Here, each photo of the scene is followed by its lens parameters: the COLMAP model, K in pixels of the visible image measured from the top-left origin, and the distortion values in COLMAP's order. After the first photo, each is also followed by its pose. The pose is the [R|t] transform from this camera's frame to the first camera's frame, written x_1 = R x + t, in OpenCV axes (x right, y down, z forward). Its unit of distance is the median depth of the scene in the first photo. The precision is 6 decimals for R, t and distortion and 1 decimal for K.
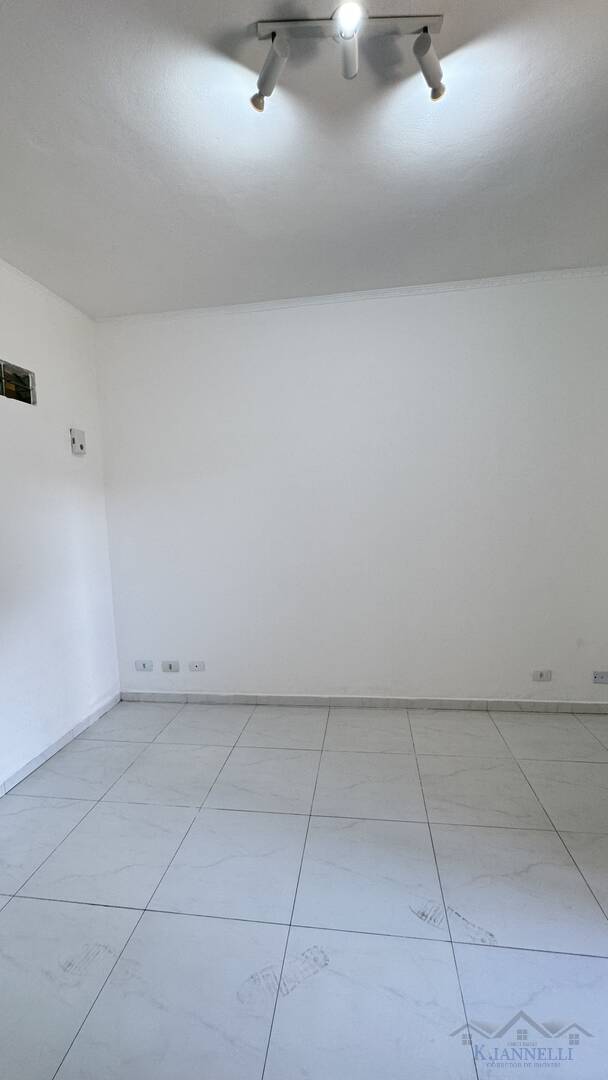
lens RADIAL K [[433.4, 0, 302.4], [0, 433.4, 538.5], [0, 0, 1]] dist [-0.000497, -0.000075]
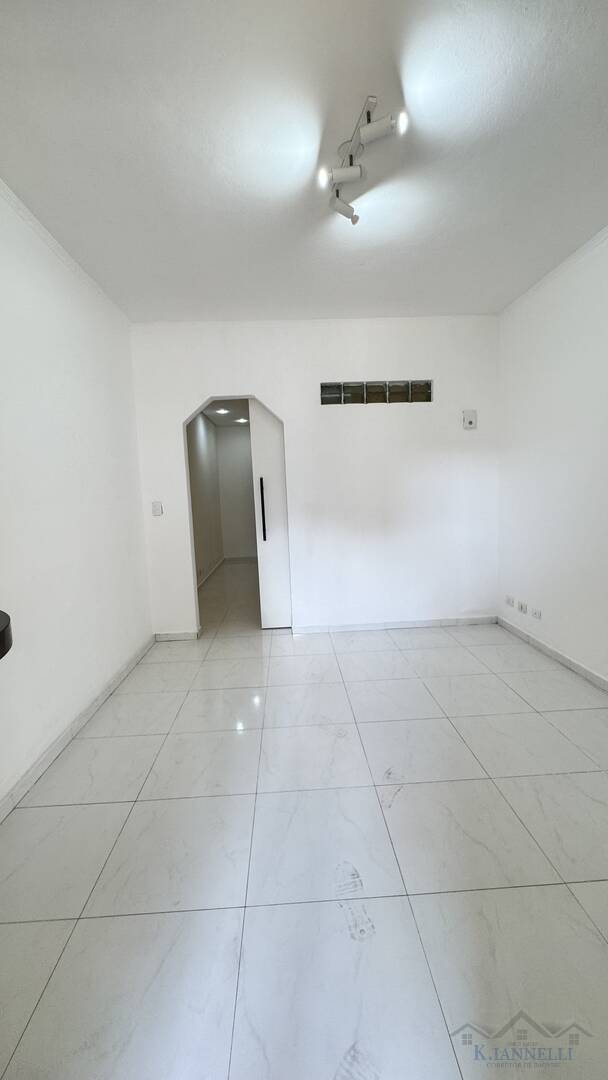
lens RADIAL K [[433.4, 0, 302.4], [0, 433.4, 538.5], [0, 0, 1]] dist [-0.000497, -0.000075]
pose [[0.173764, 0.138117, -0.975054, 0.715556], [-0.039489, 0.990297, 0.133239, -0.013604], [0.983995, 0.015352, 0.177532, 0.237155]]
